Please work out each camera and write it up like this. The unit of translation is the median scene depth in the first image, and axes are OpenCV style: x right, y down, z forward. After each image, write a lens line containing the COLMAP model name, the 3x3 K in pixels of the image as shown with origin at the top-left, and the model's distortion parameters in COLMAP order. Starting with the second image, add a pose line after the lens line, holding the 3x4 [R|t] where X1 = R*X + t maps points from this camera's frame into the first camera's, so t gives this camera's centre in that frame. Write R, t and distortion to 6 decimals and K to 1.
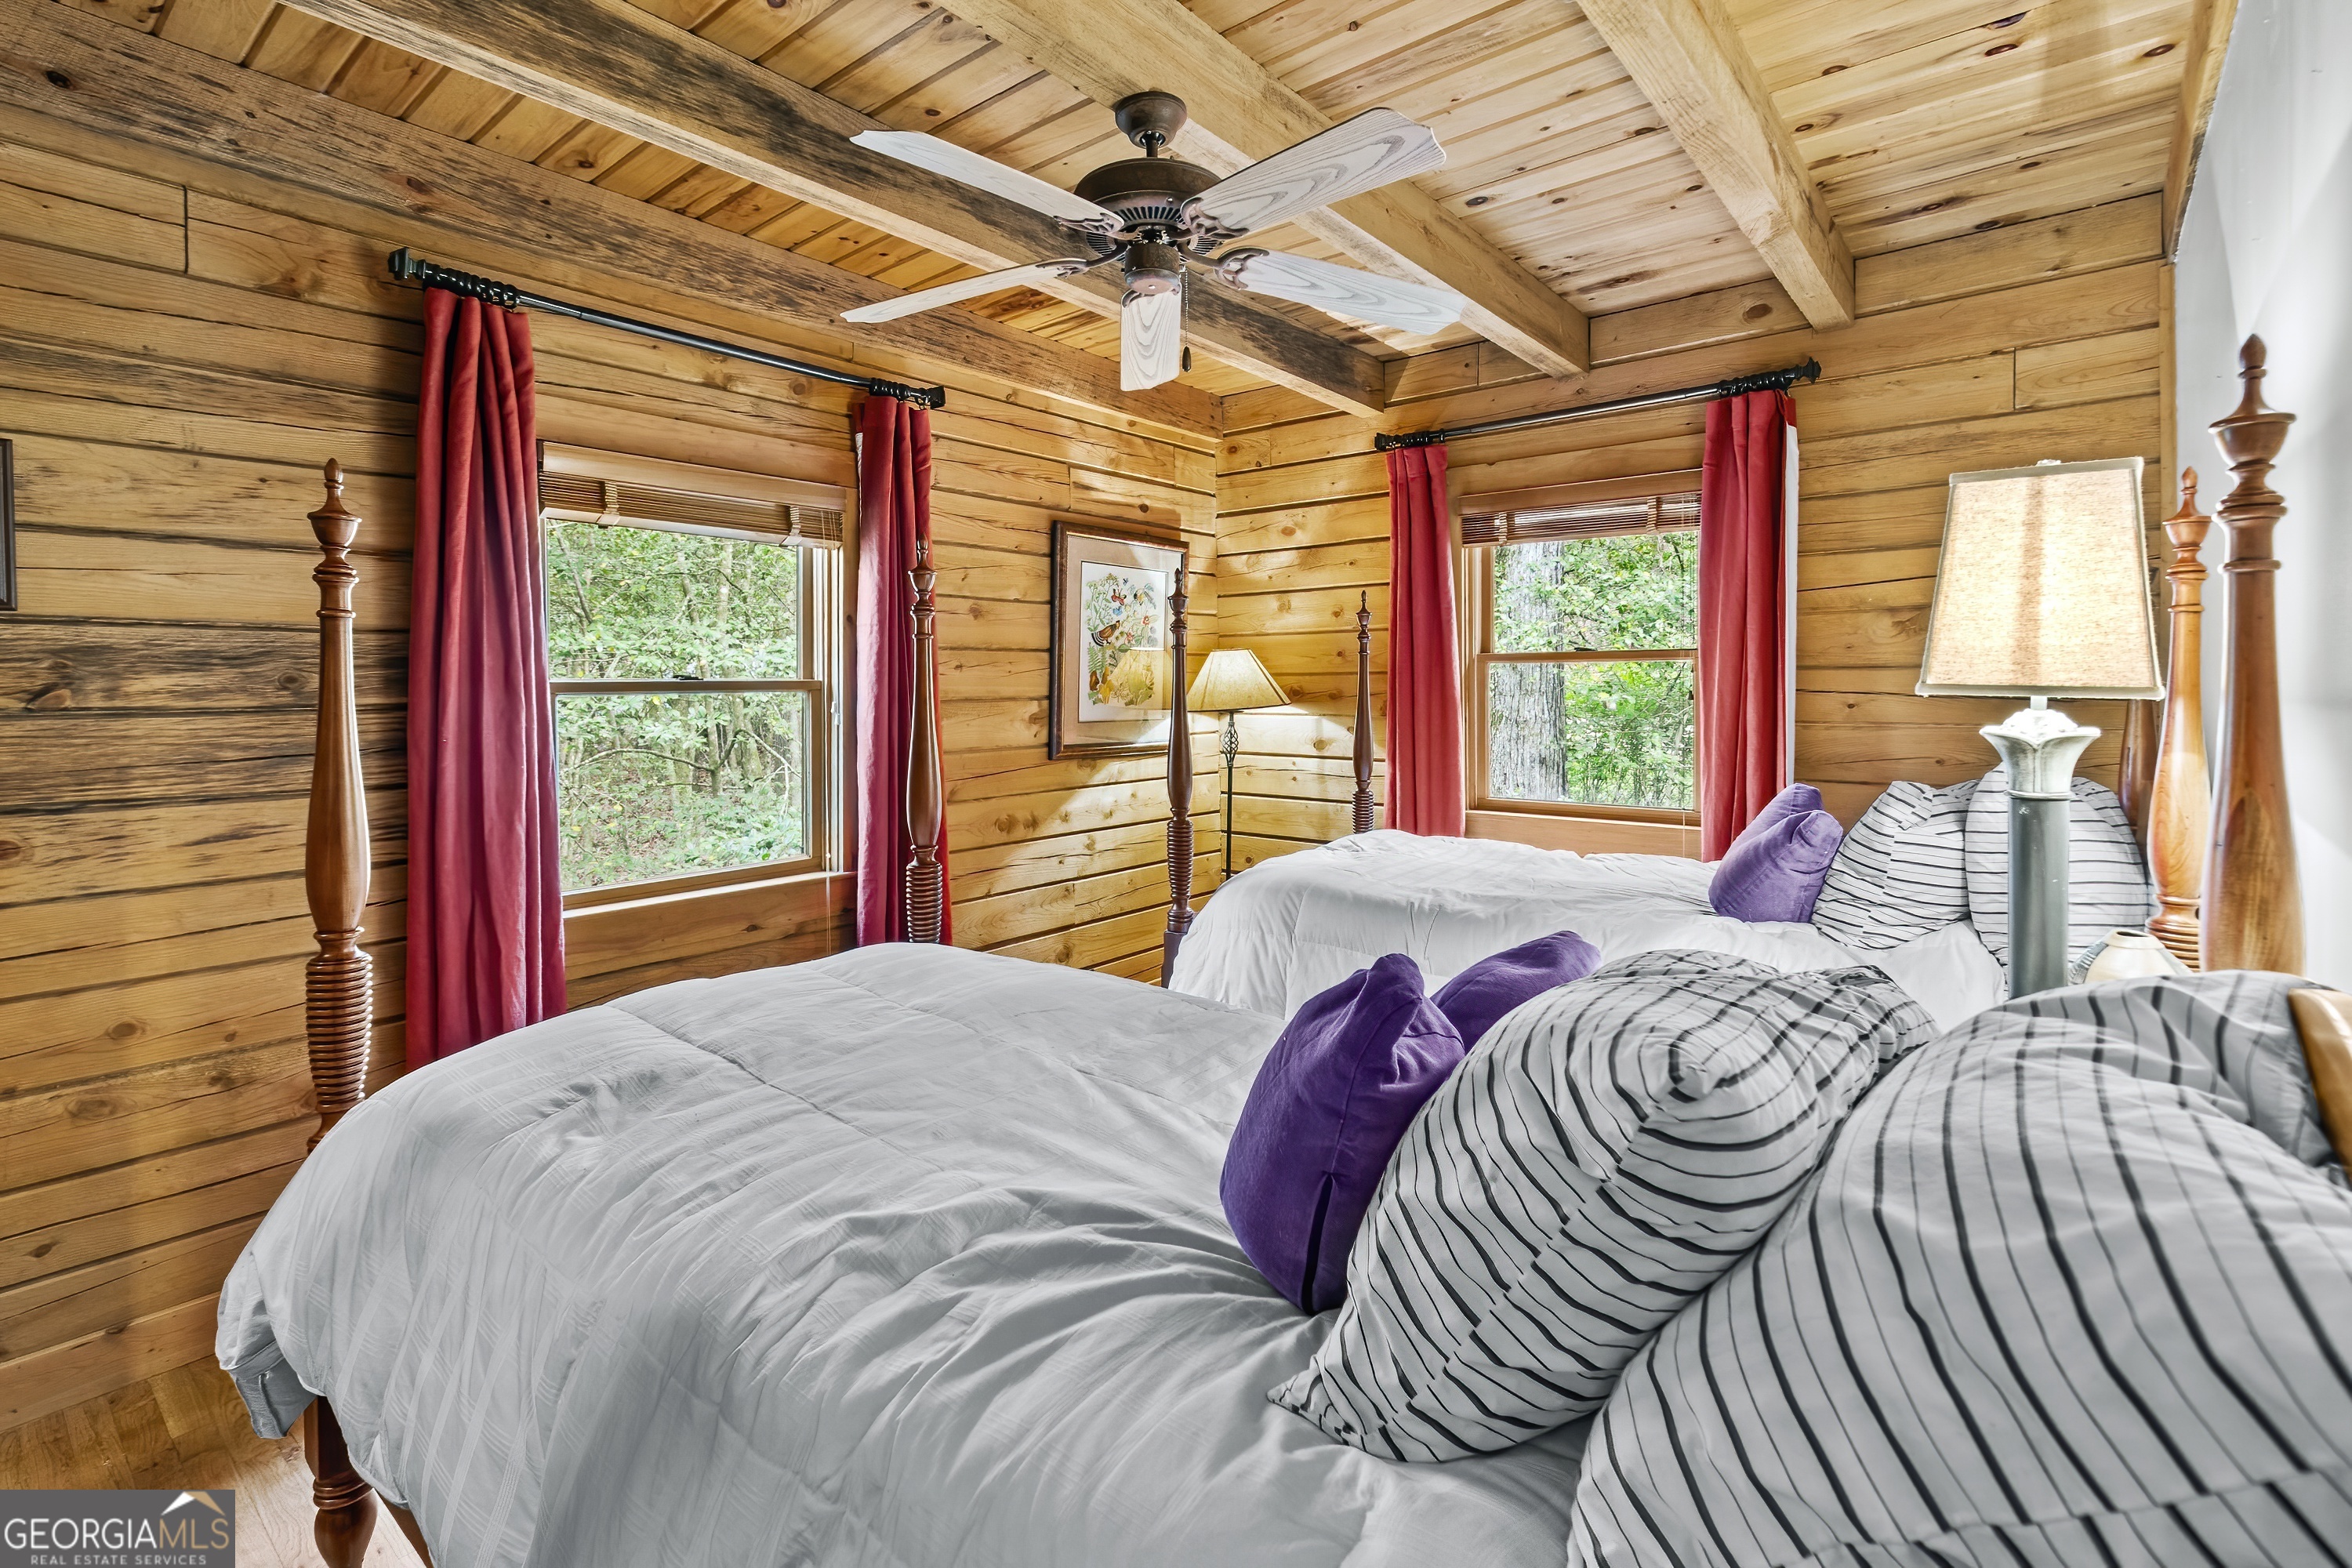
lens RADIAL K [[1065.4, 0, 1193.0], [0, 1065.4, 702.3], [0, 0, 1]] dist [0.000219, -0.000836]
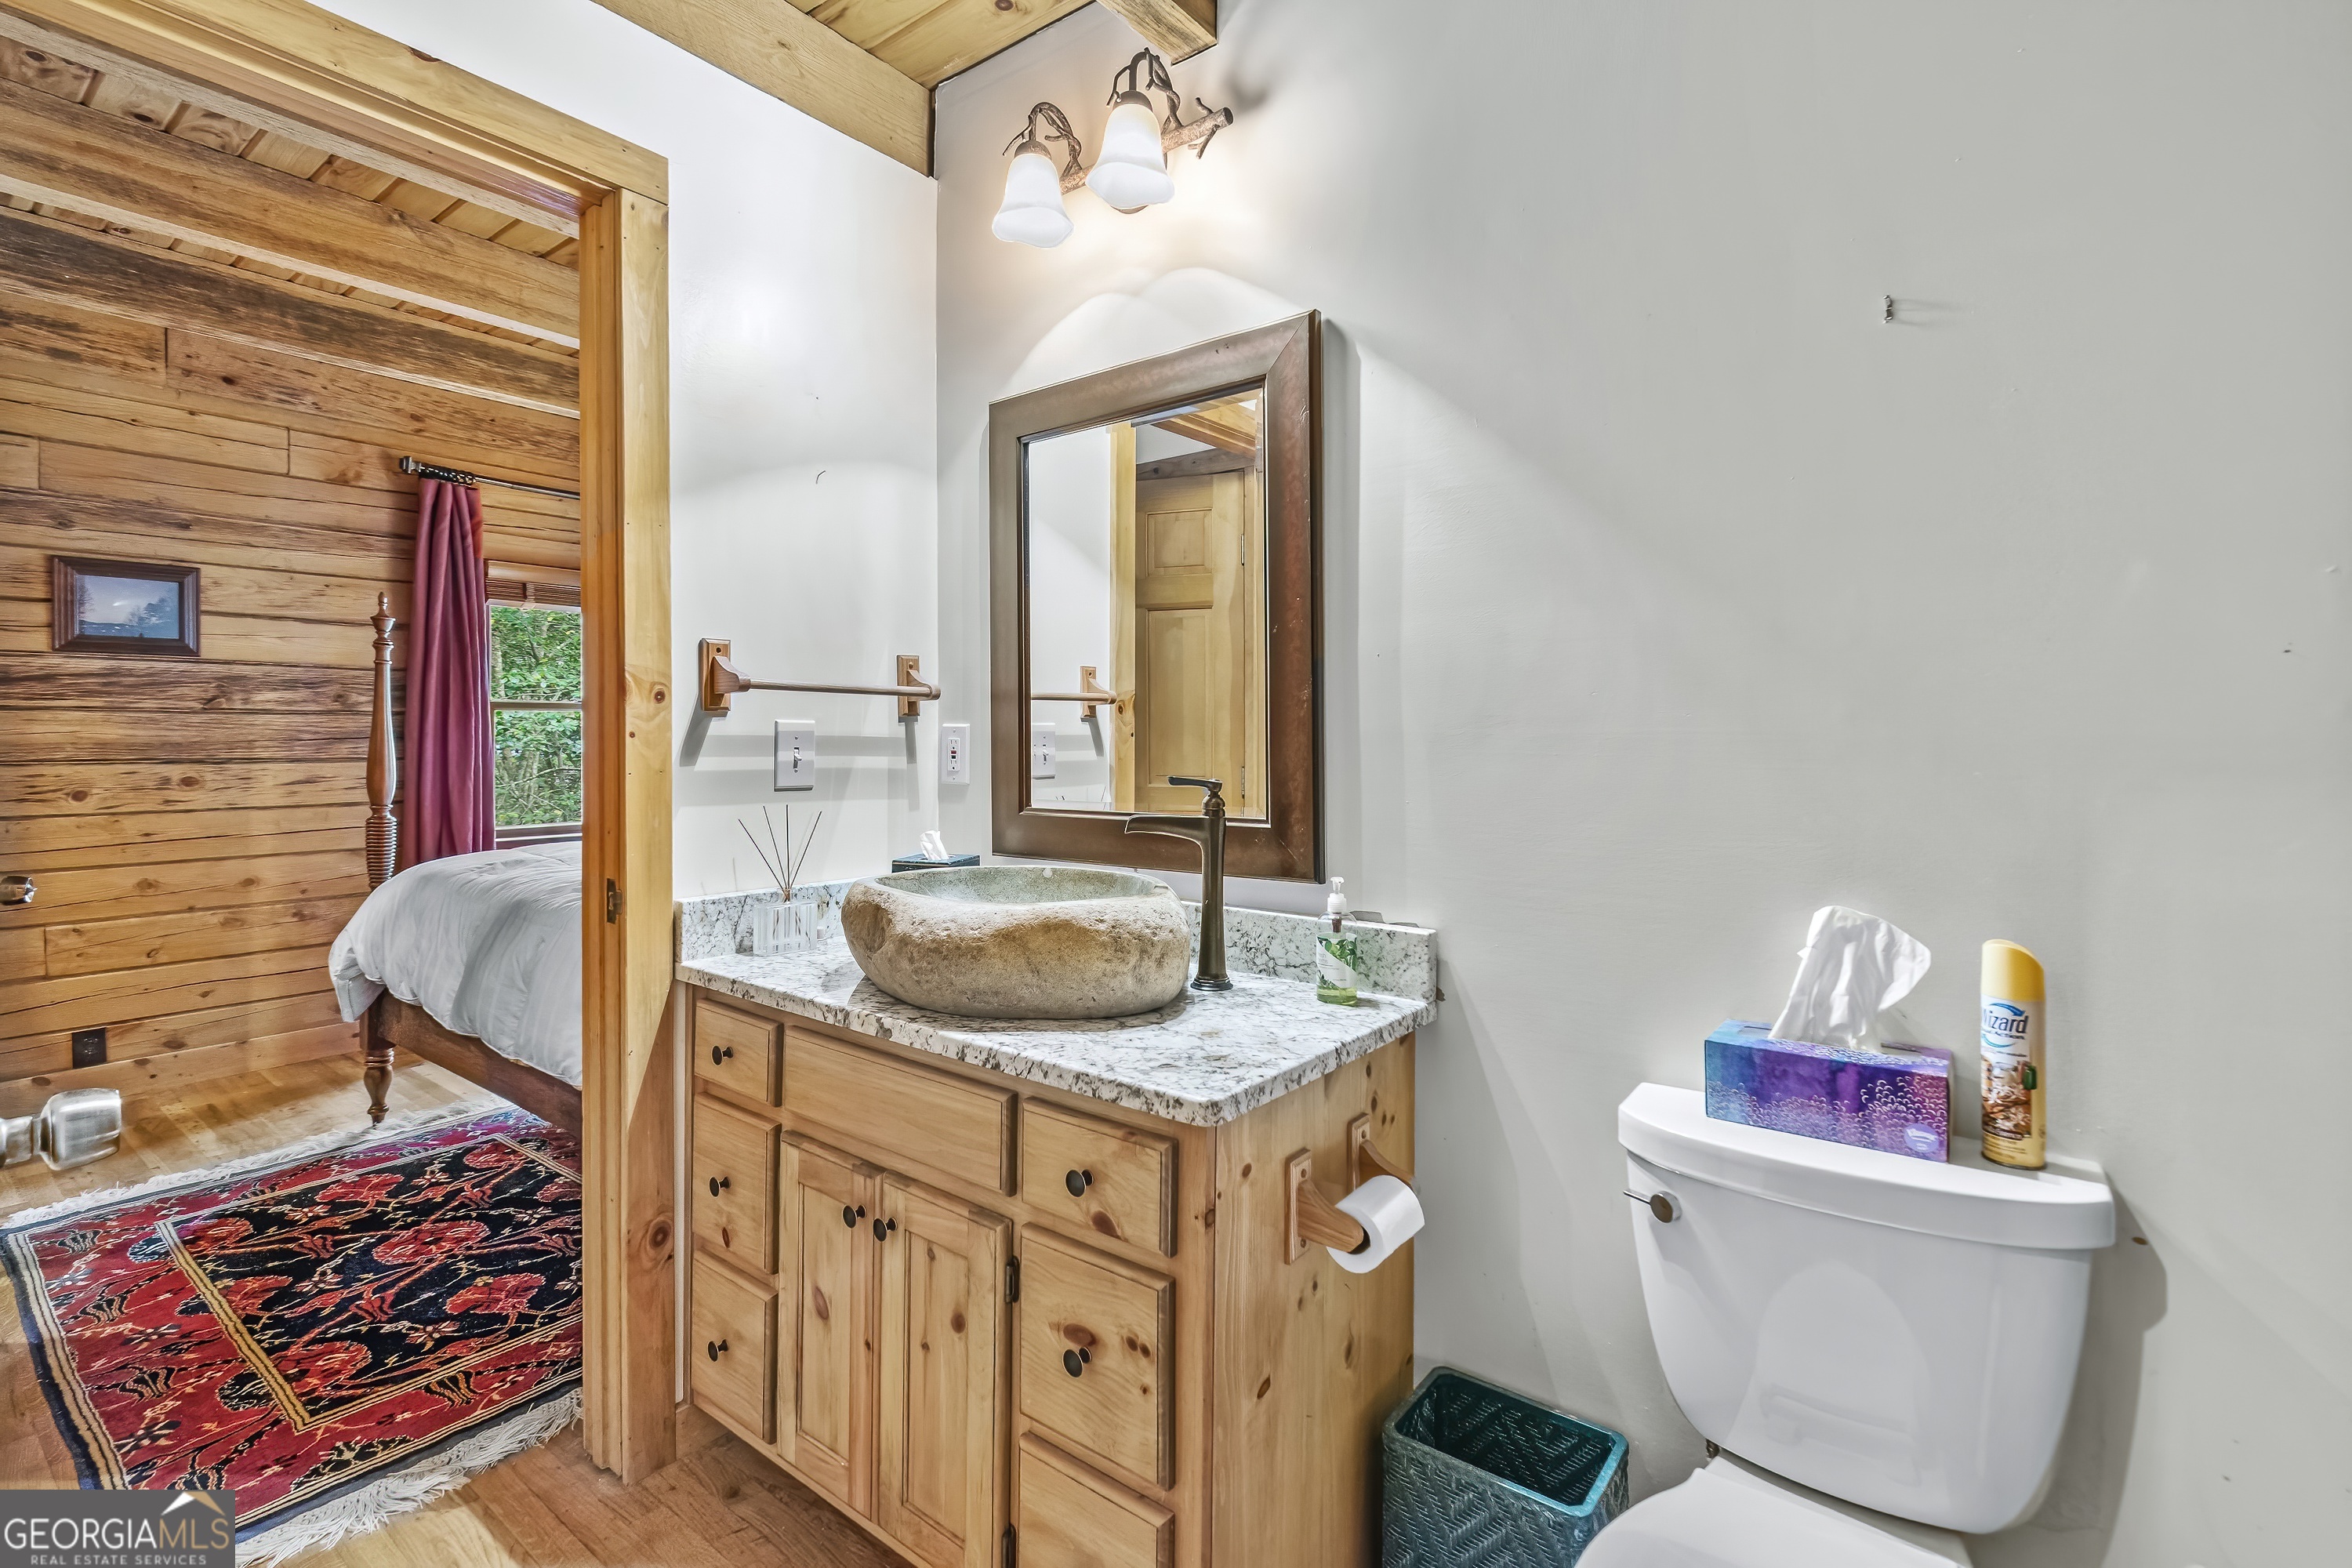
lens RADIAL K [[1065.4, 0, 1221.2], [0, 1065.4, 741.2], [0, 0, 1]] dist [0.000219, -0.000836]
pose [[0.999114, 0.010764, 0.040684, 0.599767], [-0.010387, 0.999901, -0.009451, 0.059435], [-0.040781, 0.009020, 0.999127, -0.906093]]
